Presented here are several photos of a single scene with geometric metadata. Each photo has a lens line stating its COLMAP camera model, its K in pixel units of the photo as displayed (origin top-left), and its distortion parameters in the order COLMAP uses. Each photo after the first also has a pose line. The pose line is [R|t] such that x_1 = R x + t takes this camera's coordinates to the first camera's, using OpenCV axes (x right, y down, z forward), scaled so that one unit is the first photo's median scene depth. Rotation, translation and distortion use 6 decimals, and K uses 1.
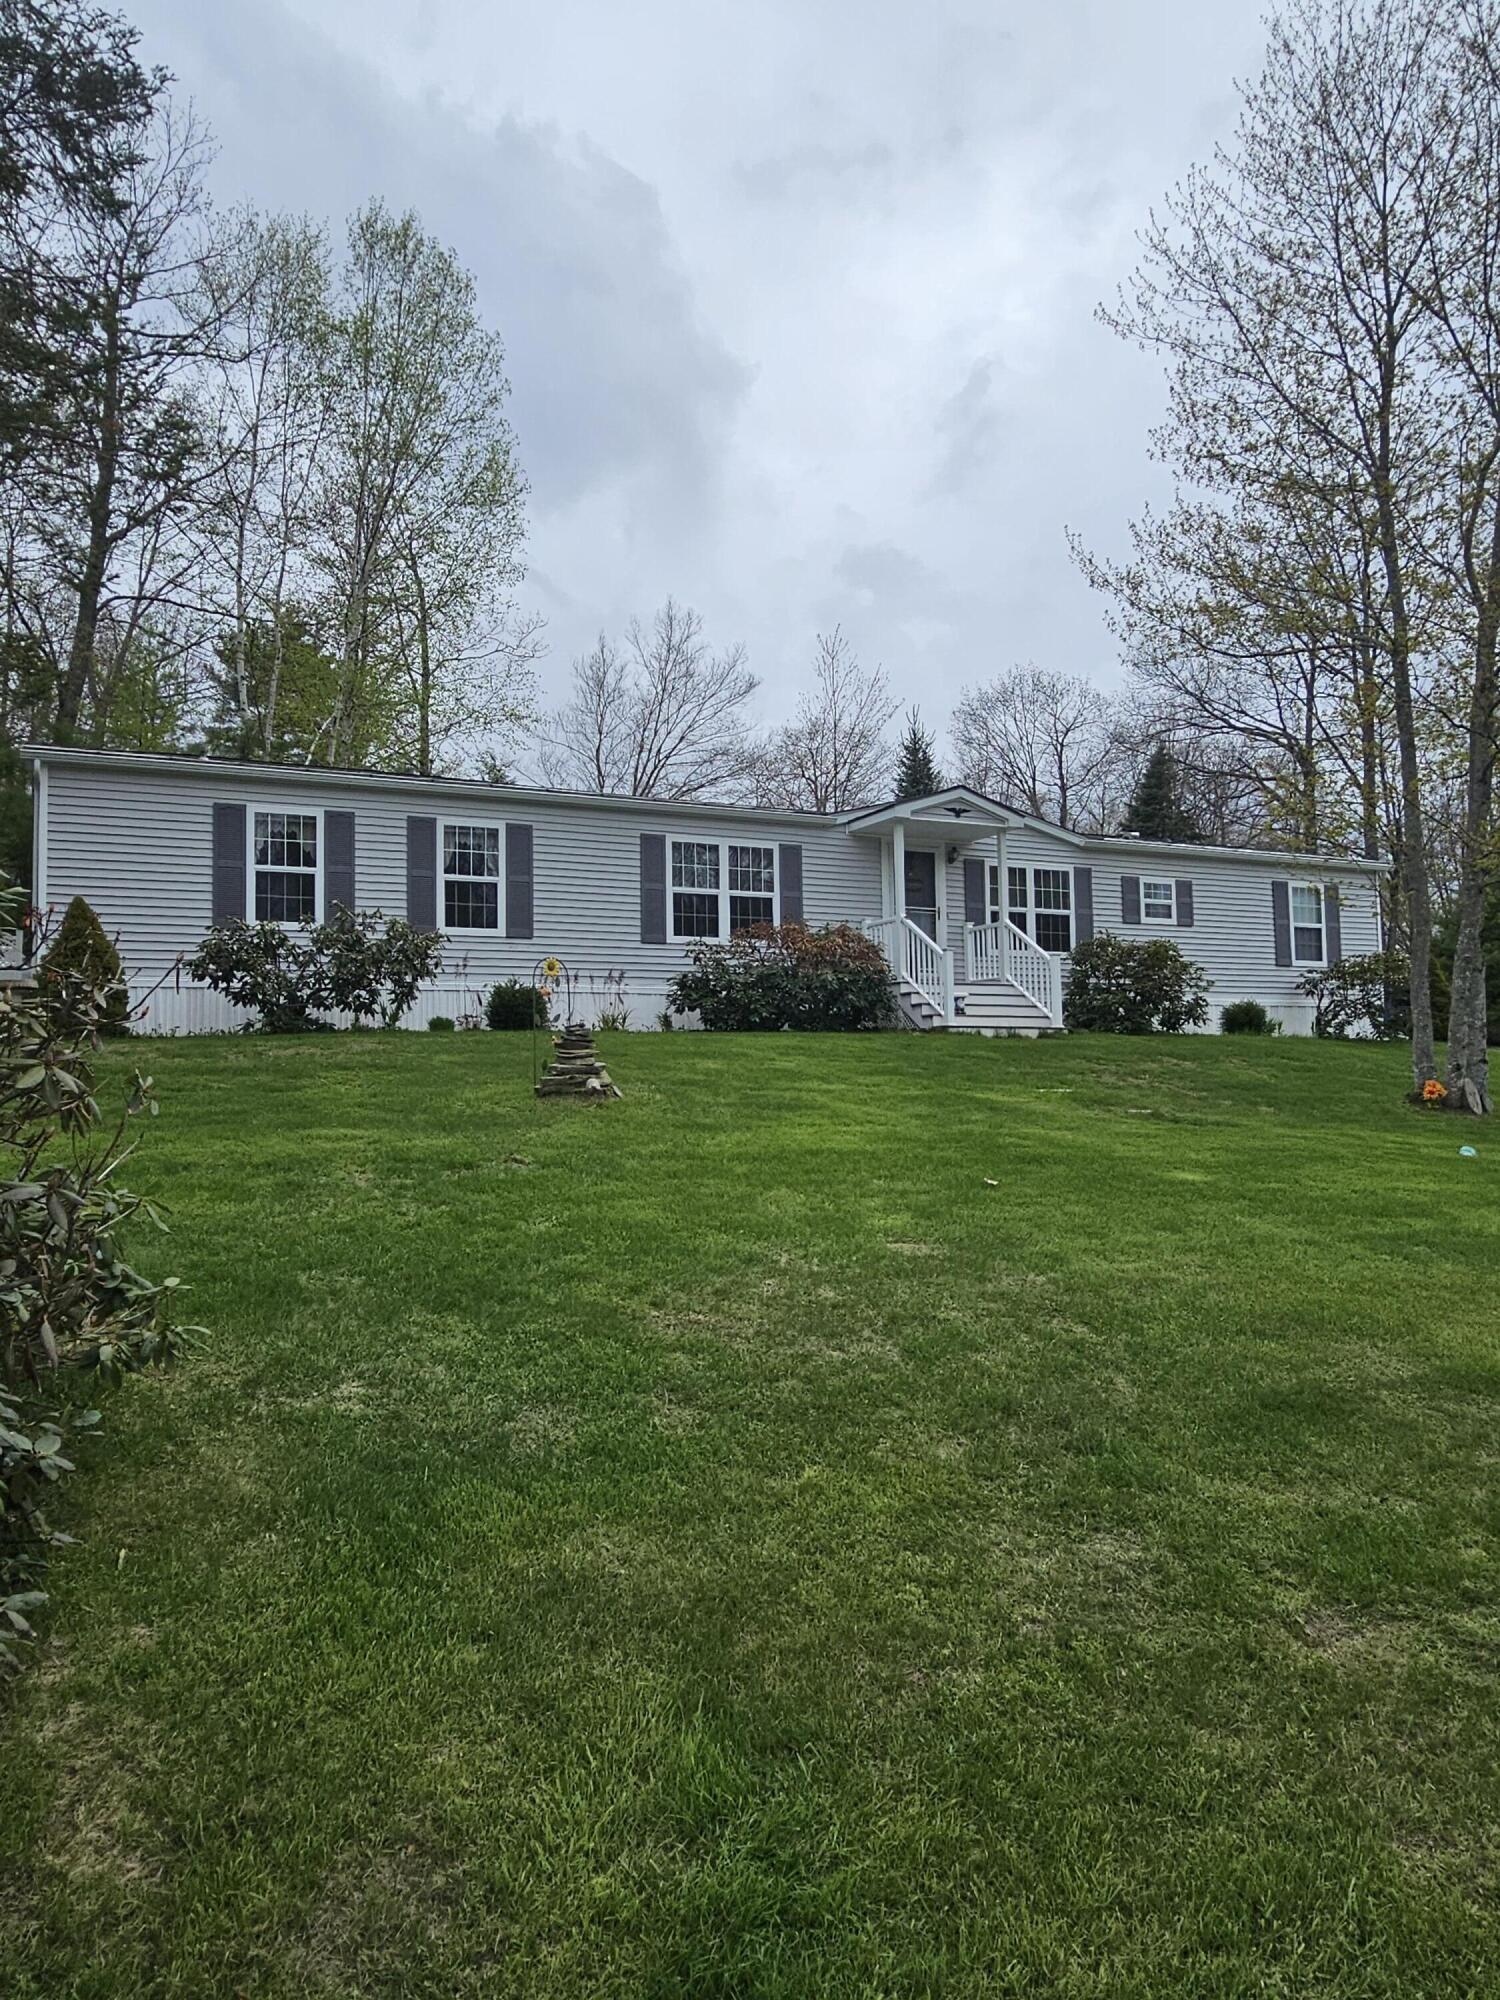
lens RADIAL K [[844.2, 0, 753.6], [0, 844.2, 1019.9], [0, 0, 1]] dist [0.001612, -0.000460]
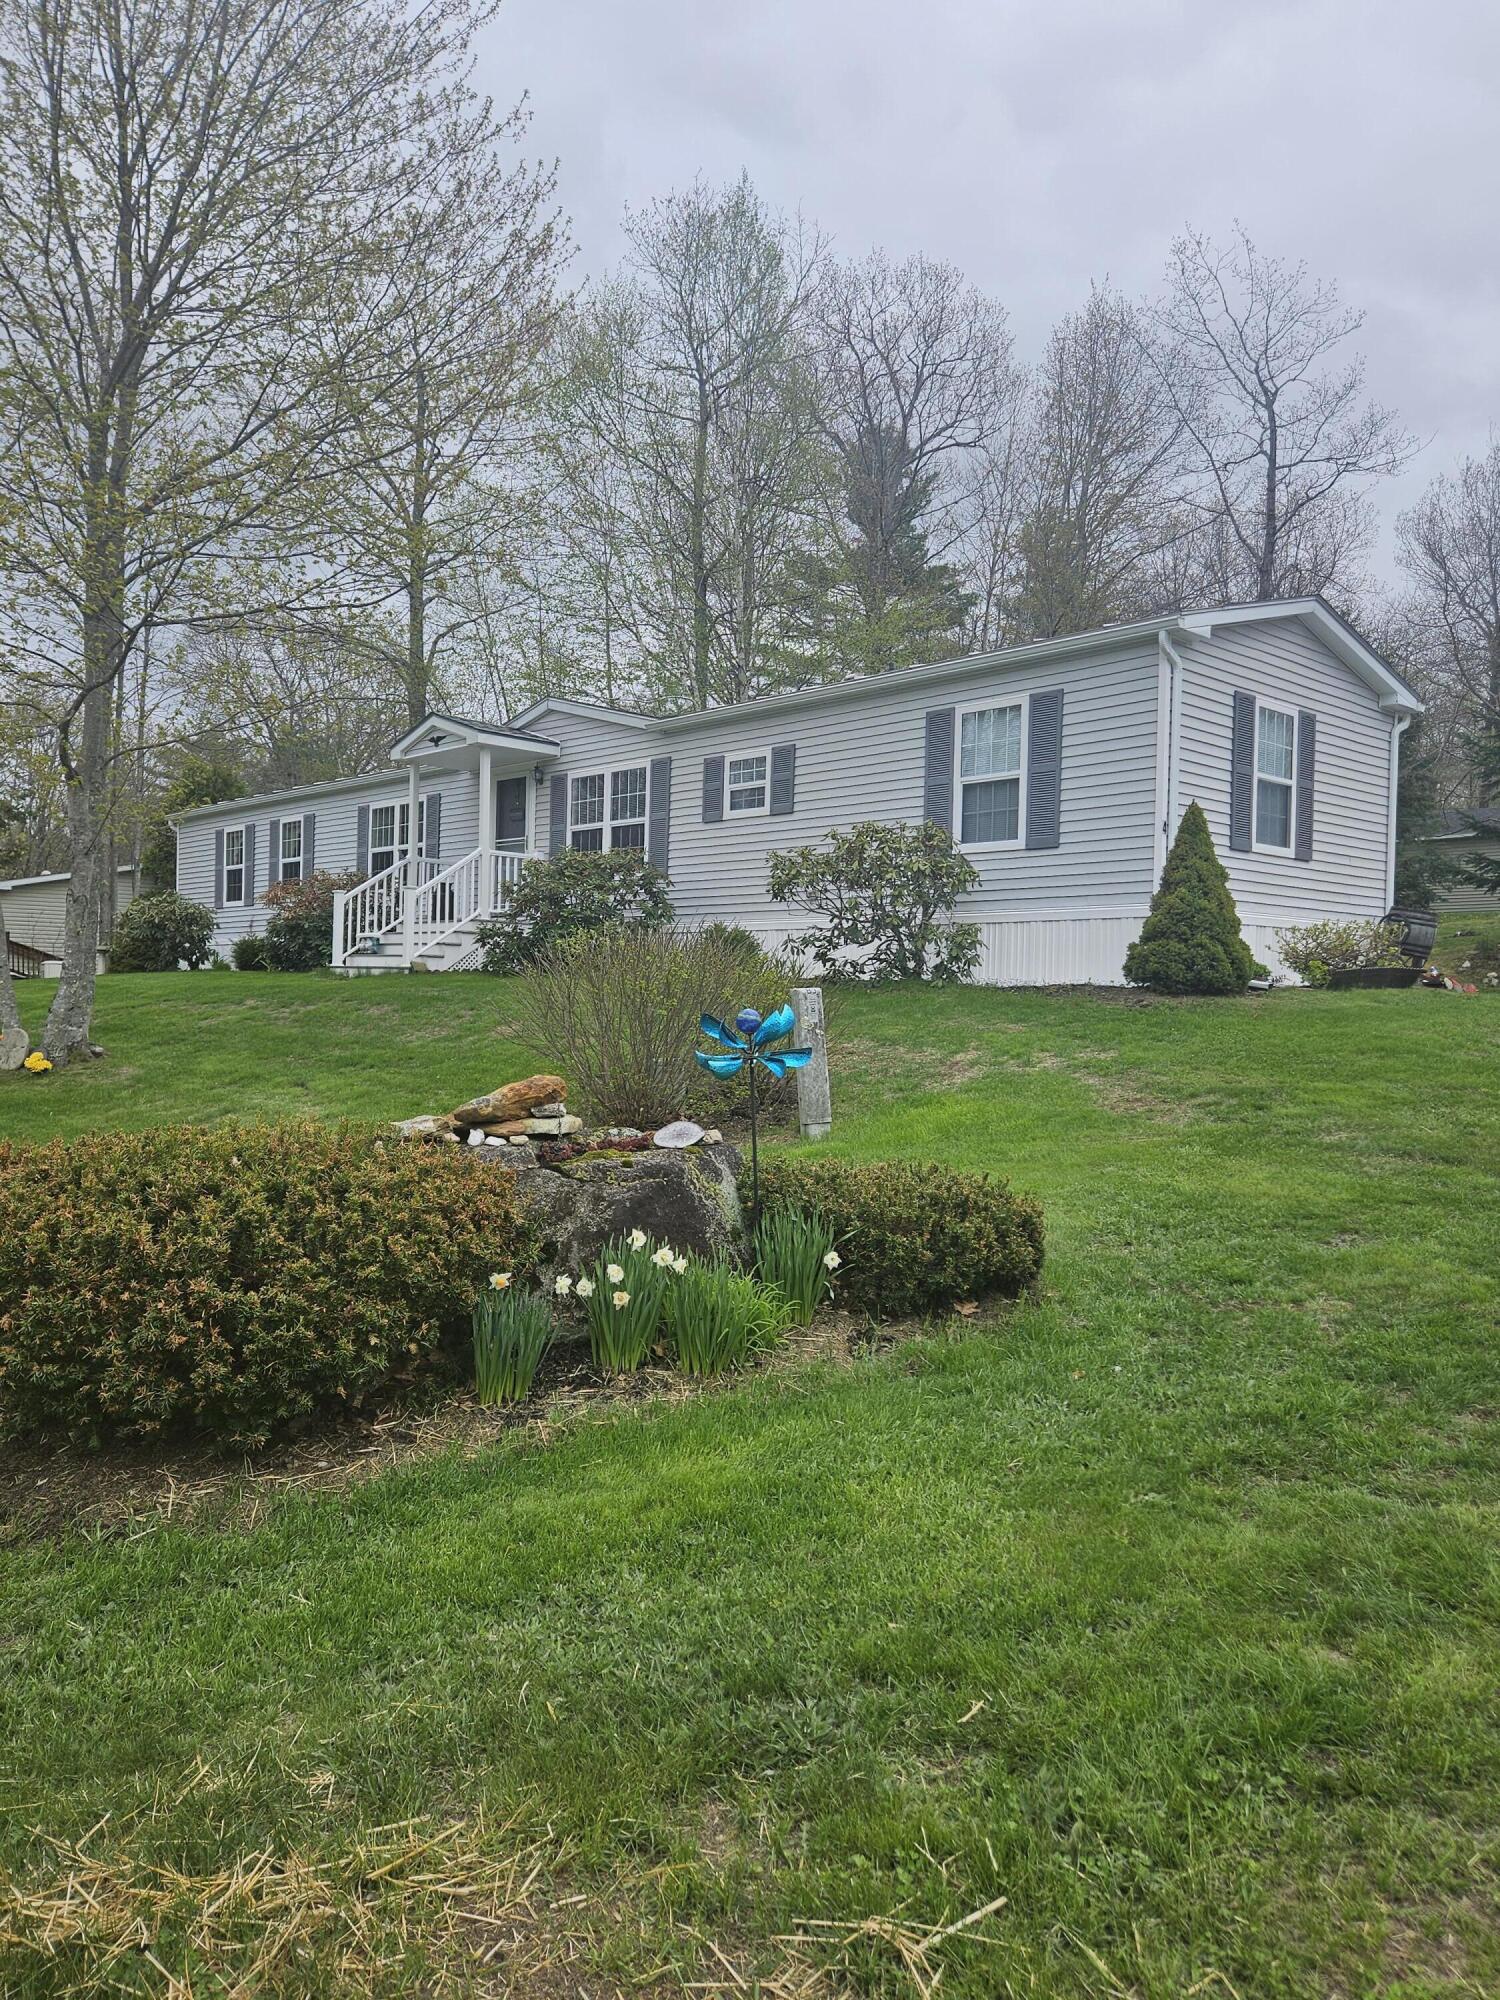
lens RADIAL K [[1409.2, 0, 680.9], [0, 1409.2, 1003.0], [0, 0, 1]] dist [0.074119, -0.029275]
pose [[0.417379, 0.015712, -0.908597, 2.789764], [0.006814, 0.999768, 0.020418, 0.030494], [0.908707, -0.014714, 0.417175, 0.840241]]
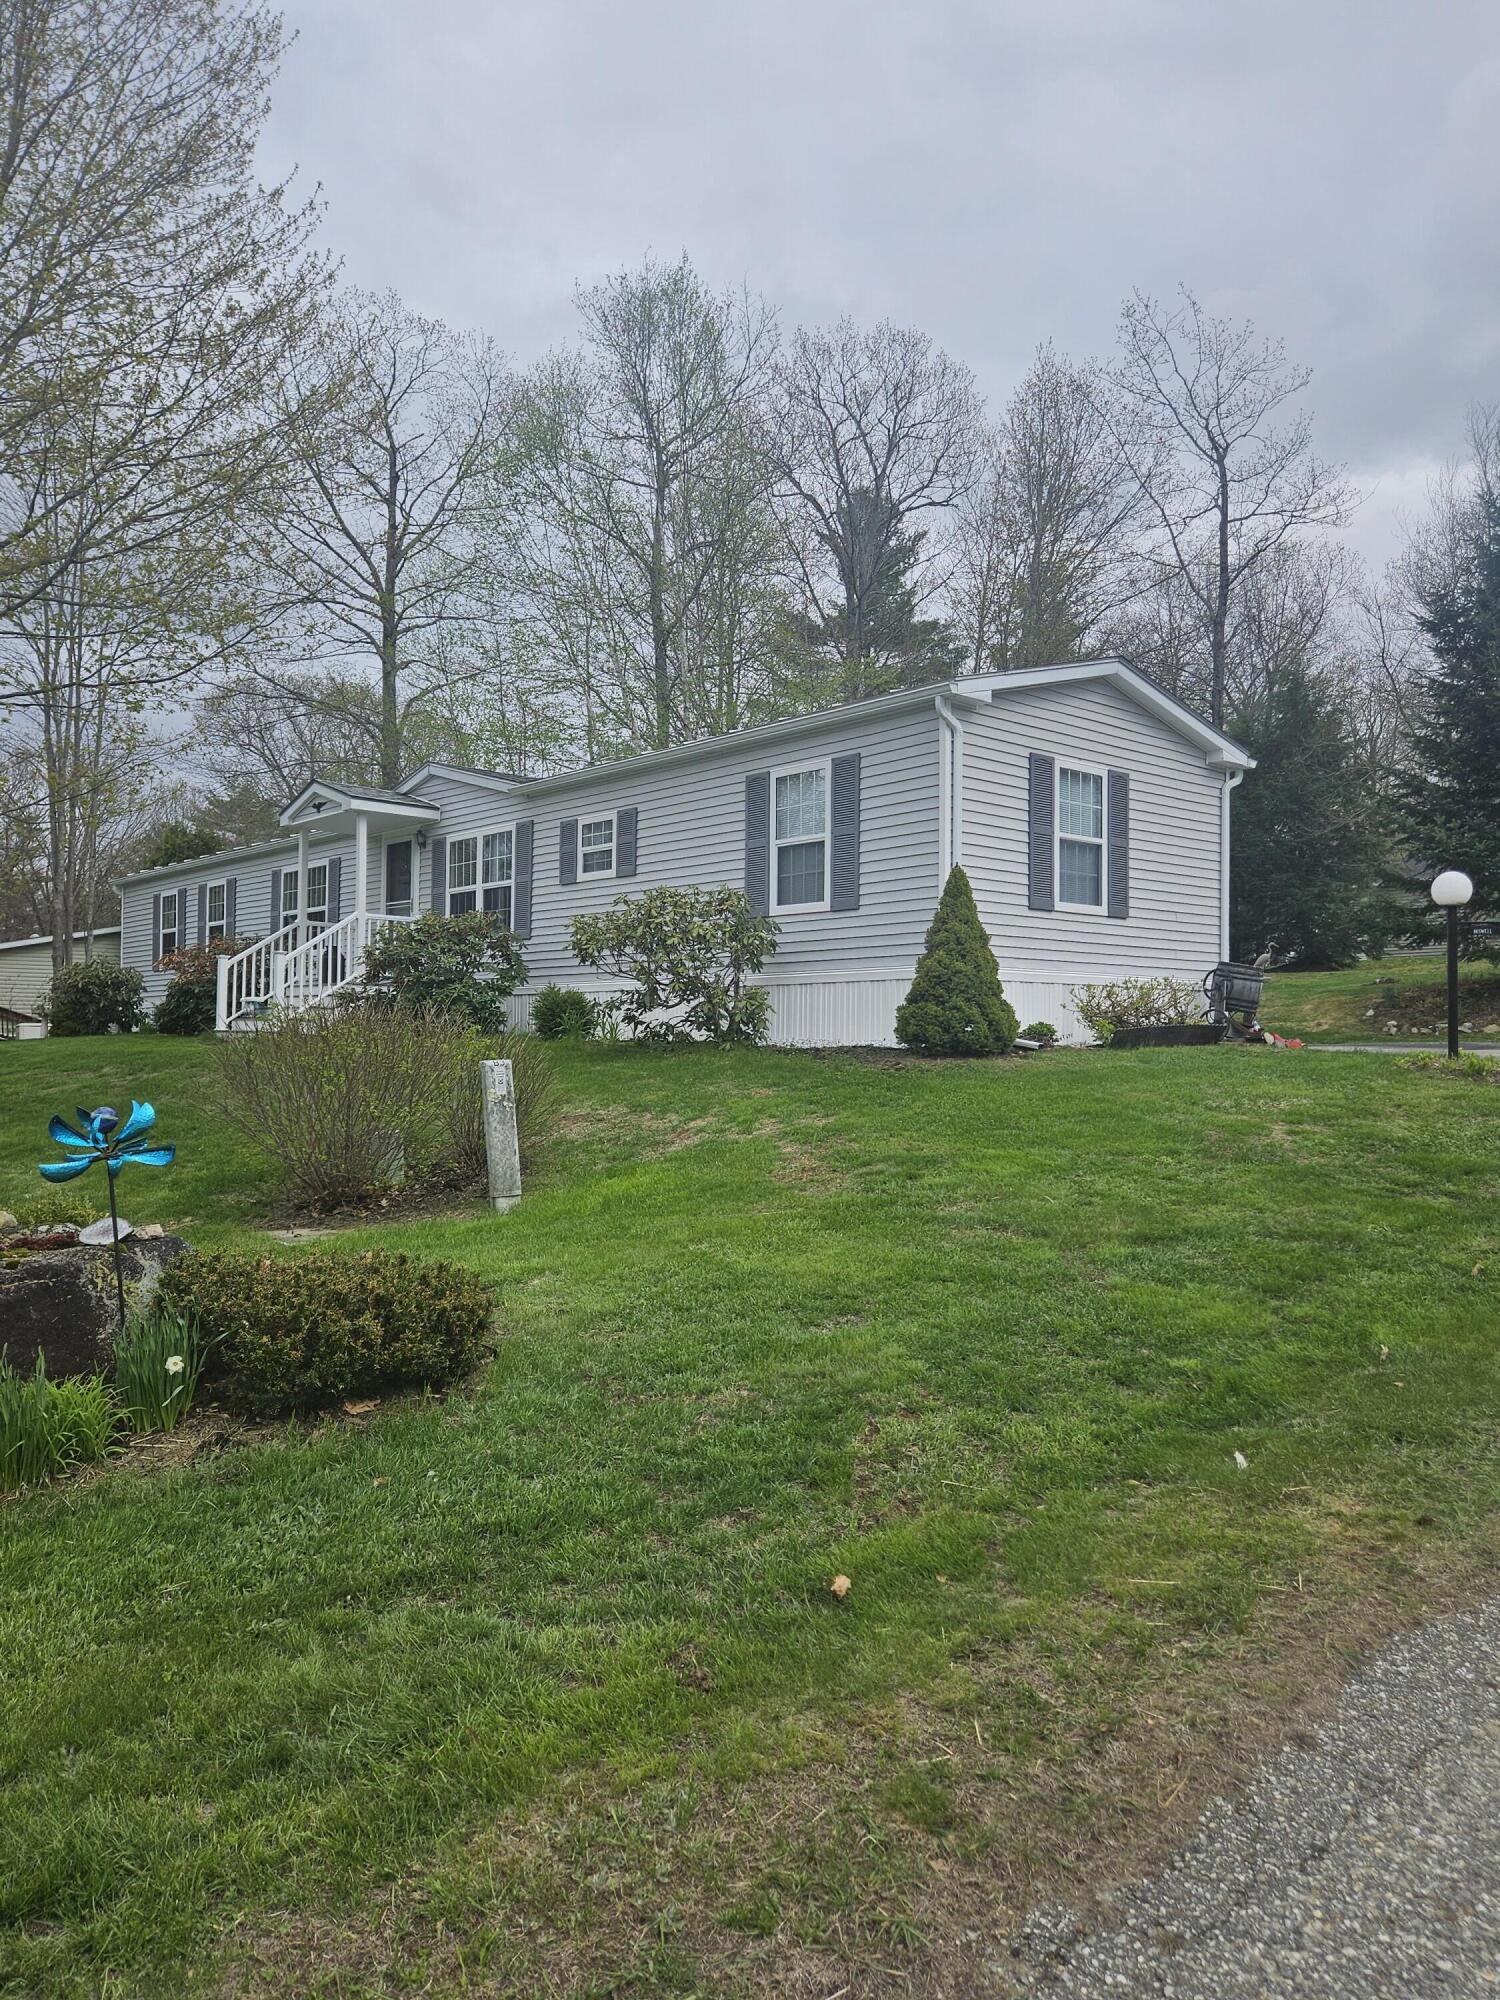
lens RADIAL K [[1409.2, 0, 713.1], [0, 1409.2, 984.4], [0, 0, 1]] dist [0.074119, -0.029275]
pose [[0.397066, -0.032166, -0.917226, 2.922714], [0.020143, 0.999450, -0.026329, 0.013271], [0.917569, -0.008021, 0.397495, 1.134626]]
